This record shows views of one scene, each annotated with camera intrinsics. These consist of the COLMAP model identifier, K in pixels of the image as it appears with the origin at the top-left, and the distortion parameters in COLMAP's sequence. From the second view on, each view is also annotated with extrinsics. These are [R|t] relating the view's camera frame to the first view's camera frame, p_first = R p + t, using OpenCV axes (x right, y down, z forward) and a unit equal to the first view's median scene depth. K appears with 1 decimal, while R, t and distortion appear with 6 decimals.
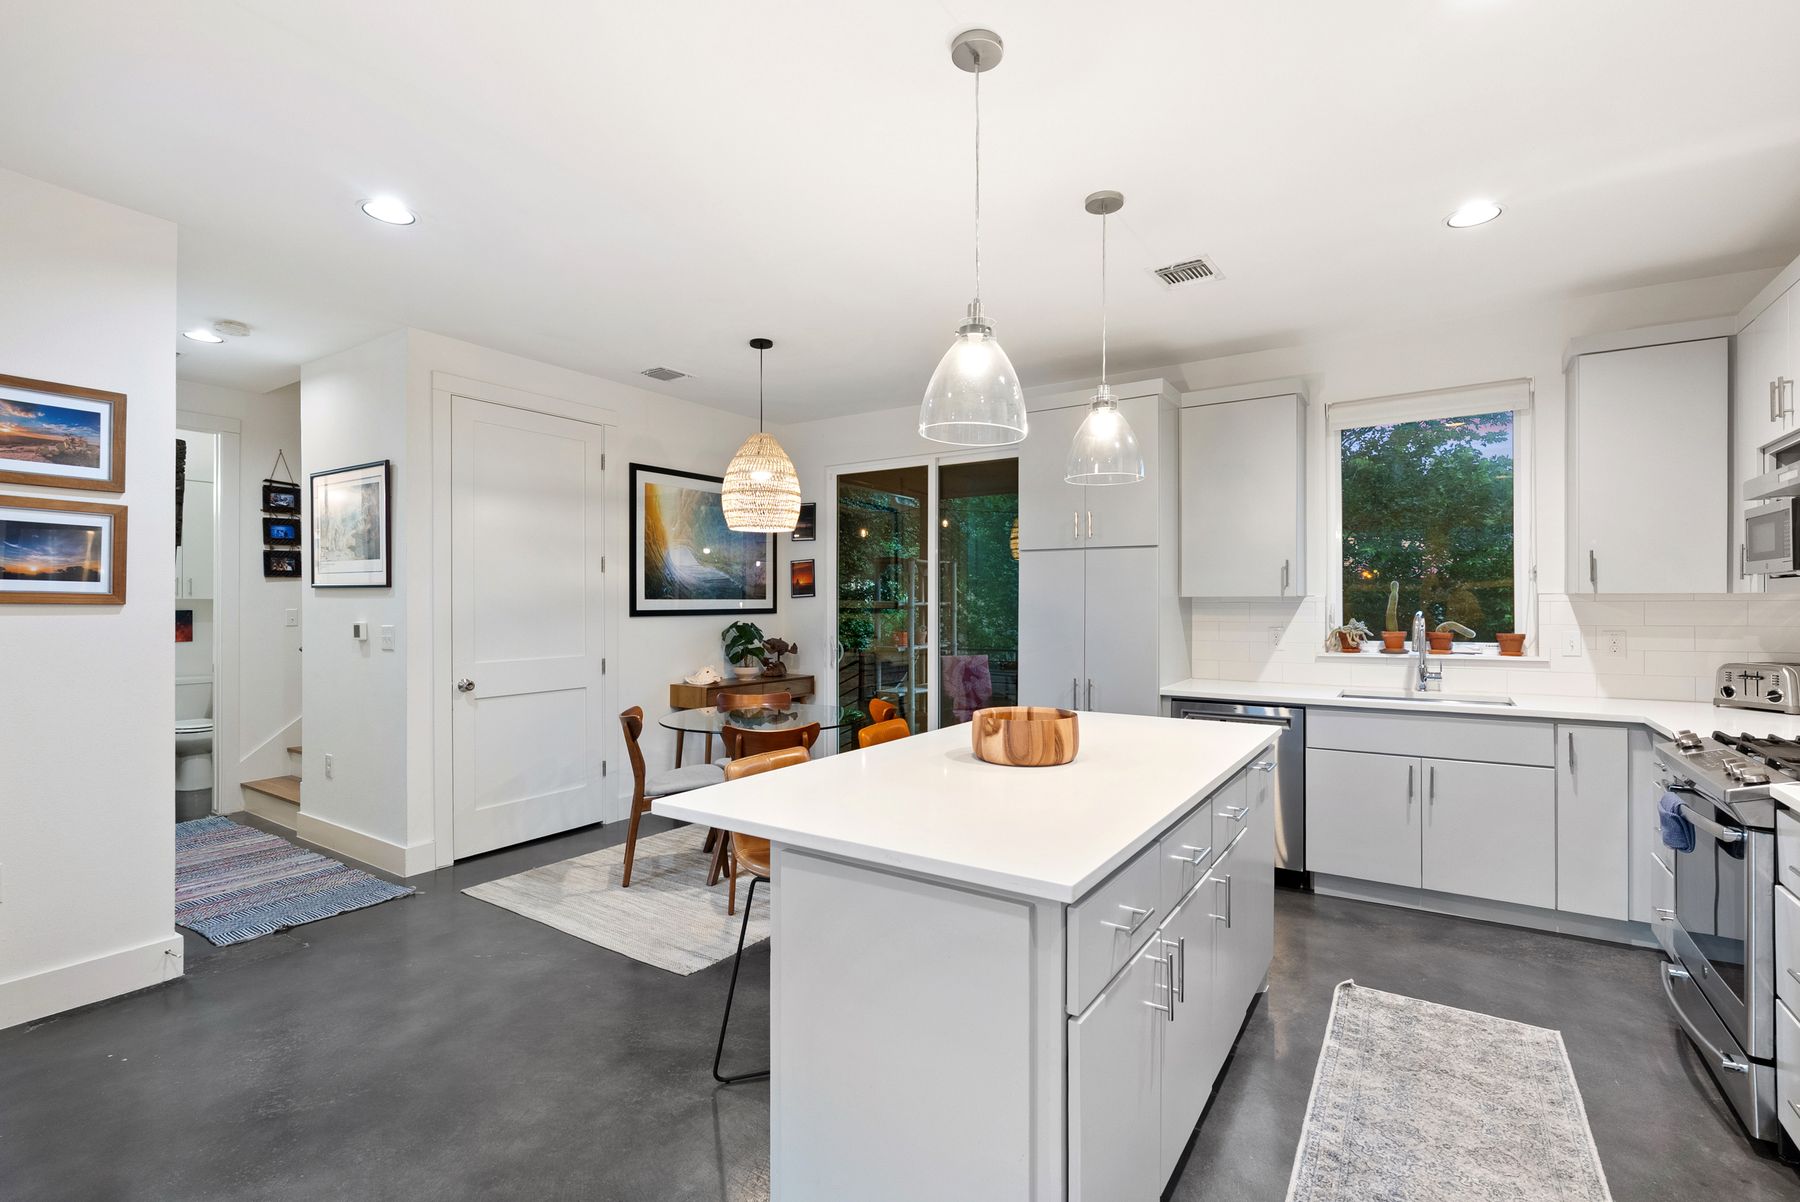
lens RADIAL K [[815.3, 0, 887.3], [0, 815.3, 592.9], [0, 0, 1]] dist [-0.009144, 0.003032]
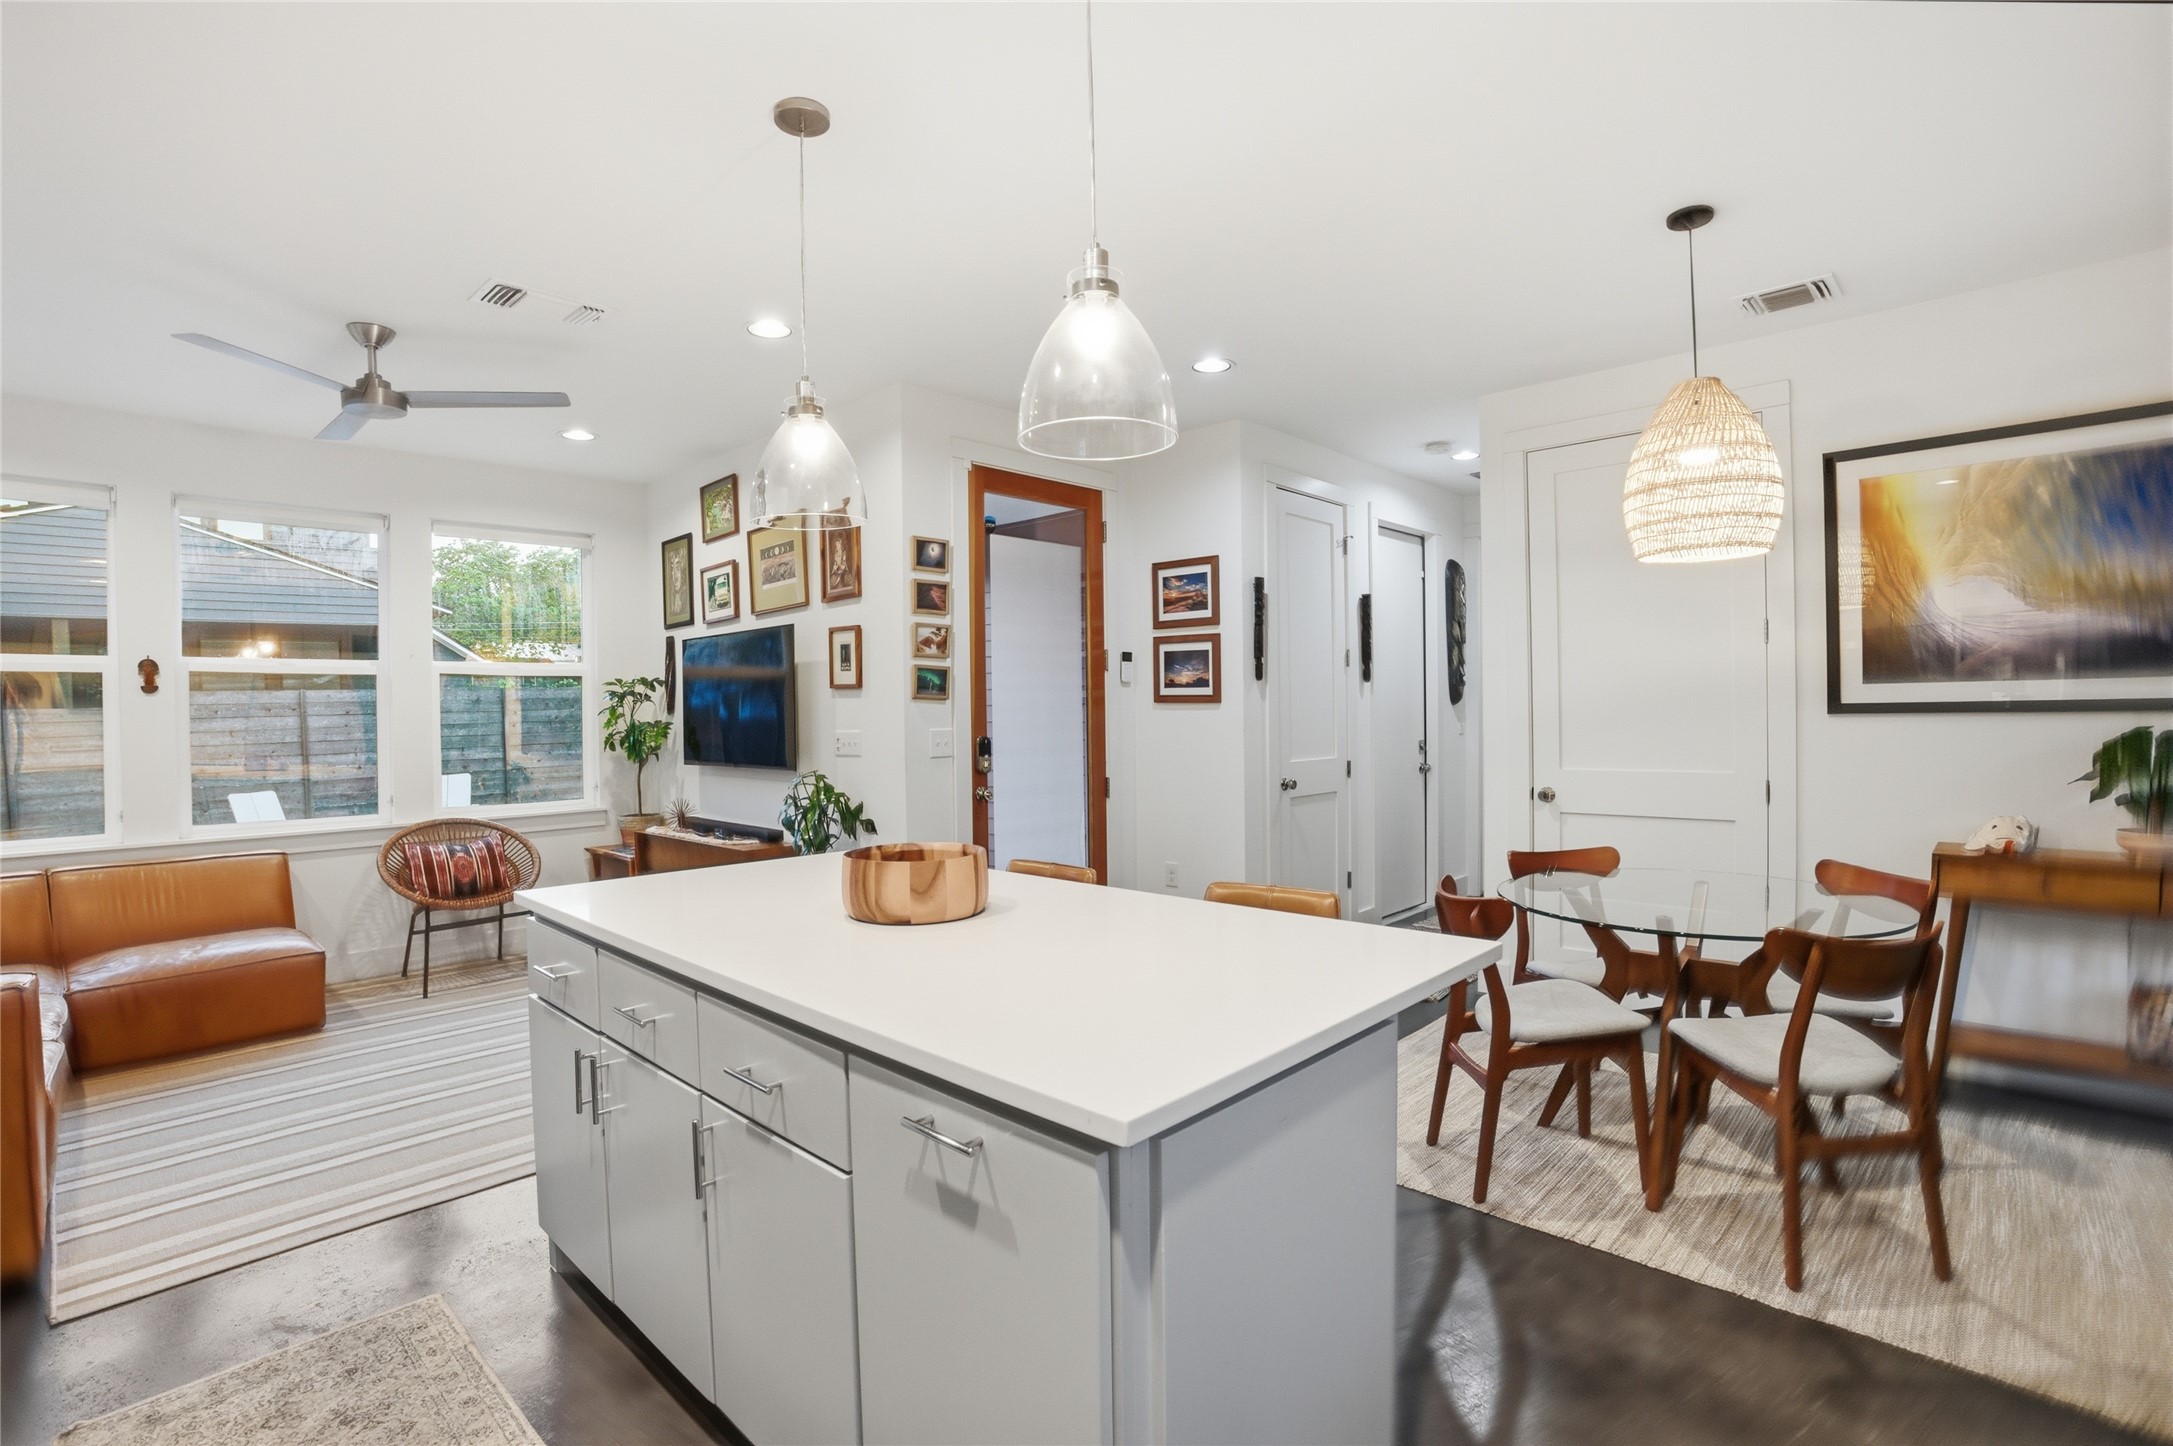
lens RADIAL K [[984.3, 0, 1086.0], [0, 984.3, 768.1], [0, 0, 1]] dist [-0.009144, 0.003032]
pose [[-0.172312, 0.063747, -0.982978, 0.612494], [0.028572, 0.997807, 0.059700, 0.015504], [0.984628, -0.017798, -0.173756, 0.782493]]
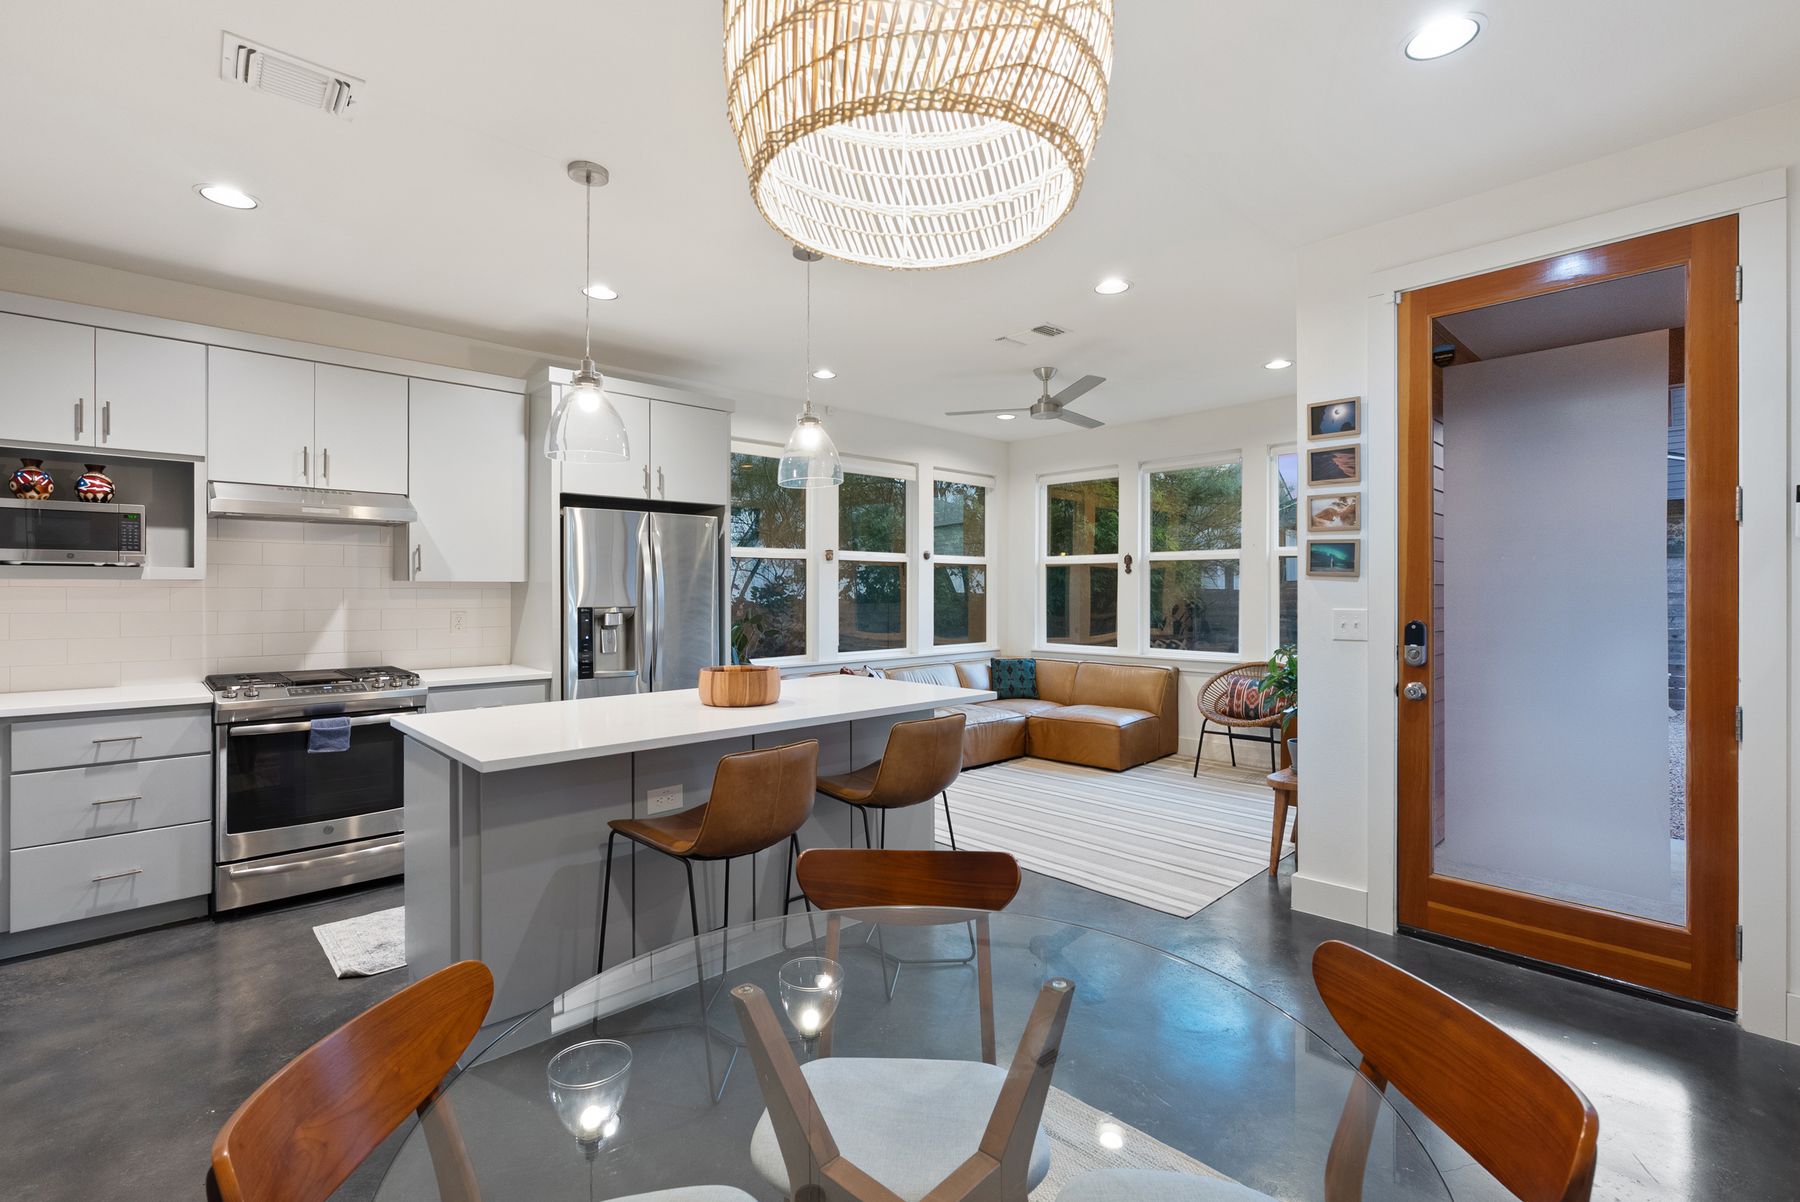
lens RADIAL K [[815.3, 0, 904.2], [0, 815.3, 592.5], [0, 0, 1]] dist [-0.009144, 0.003032]
pose [[-0.977305, 0.003888, 0.211801, -0.216499], [0.001596, 0.999938, -0.010990, 0.023533], [-0.211831, -0.010403, -0.977251, 1.330589]]
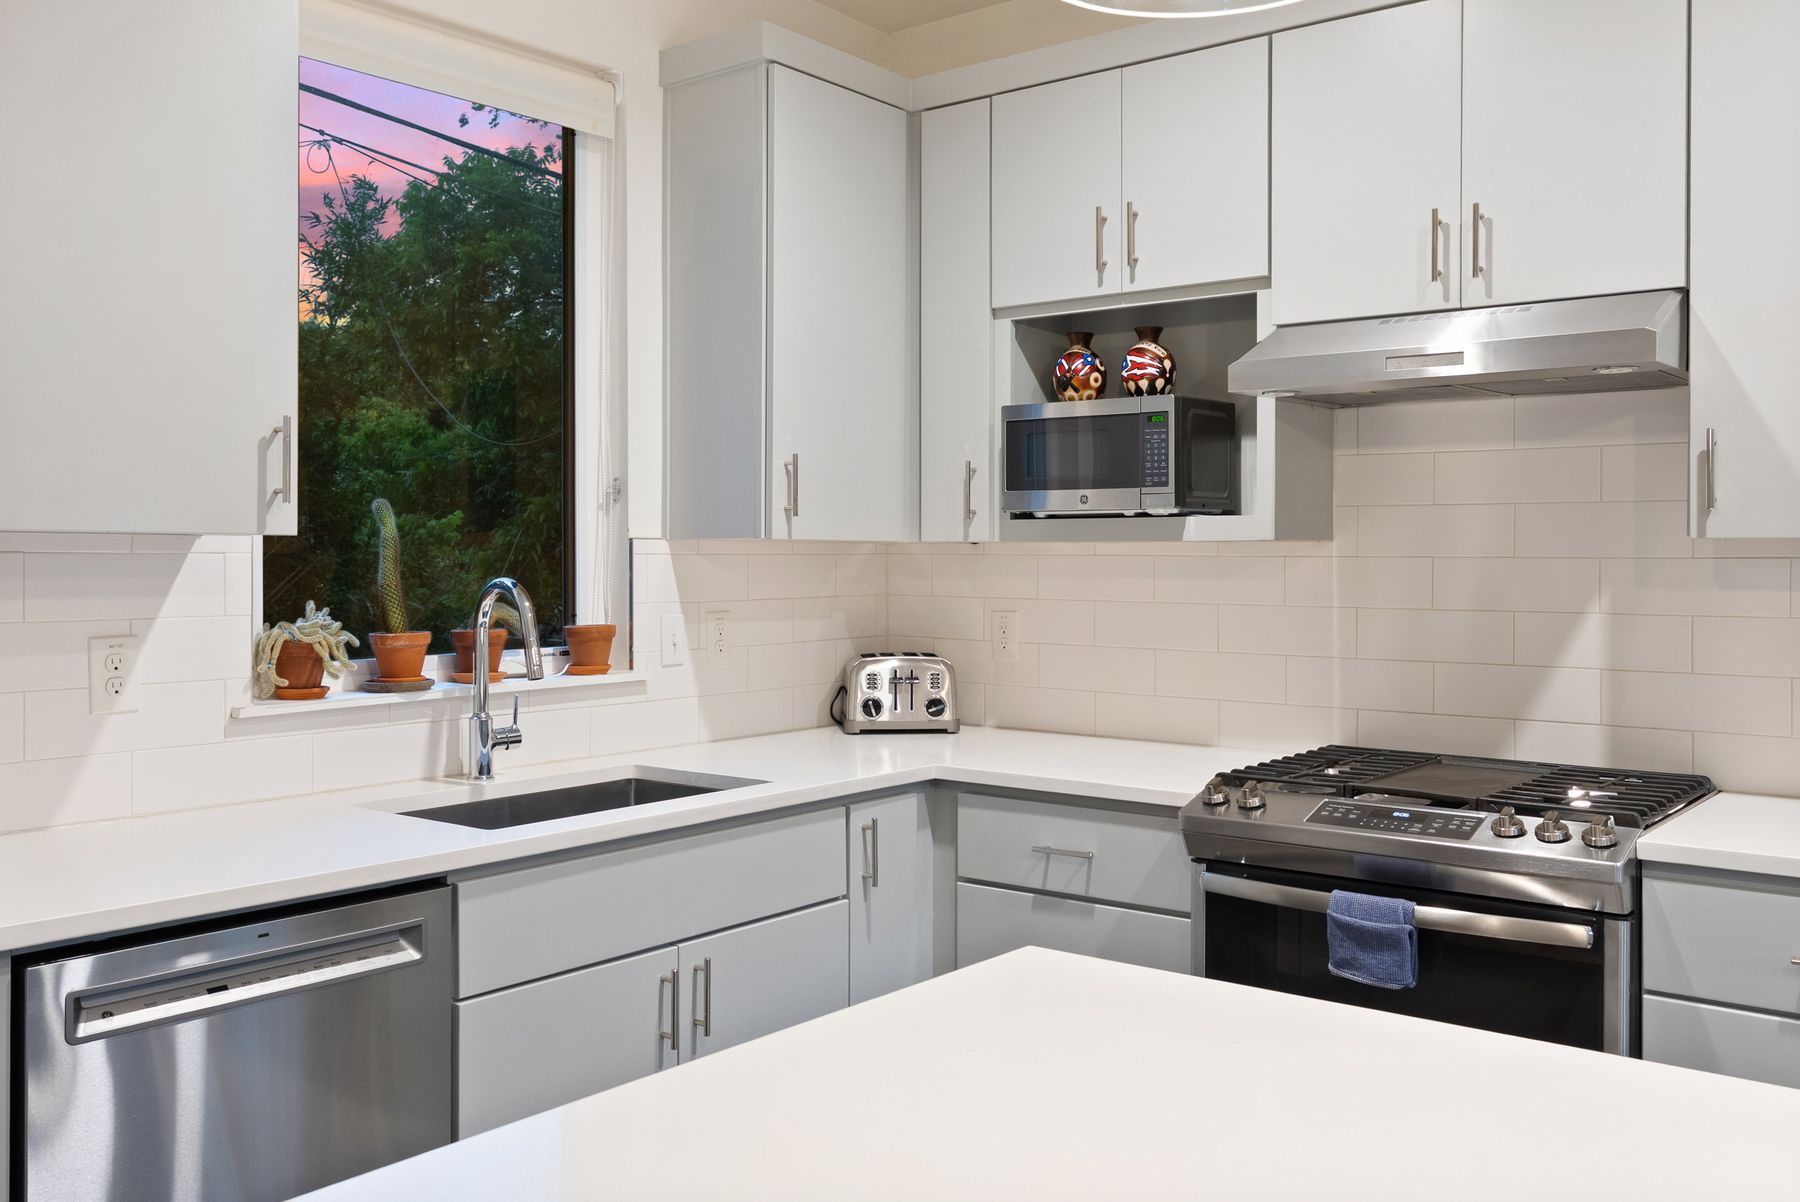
lens RADIAL K [[1582.4, 0, 907.2], [0, 1582.4, 571.4], [0, 0, 1]] dist [0.012717, 0.019189]
pose [[0.074458, -0.007011, 0.997200, -0.099930], [-0.013967, 0.999870, 0.008072, 0.010276], [-0.997126, -0.014529, 0.074350, 0.744015]]
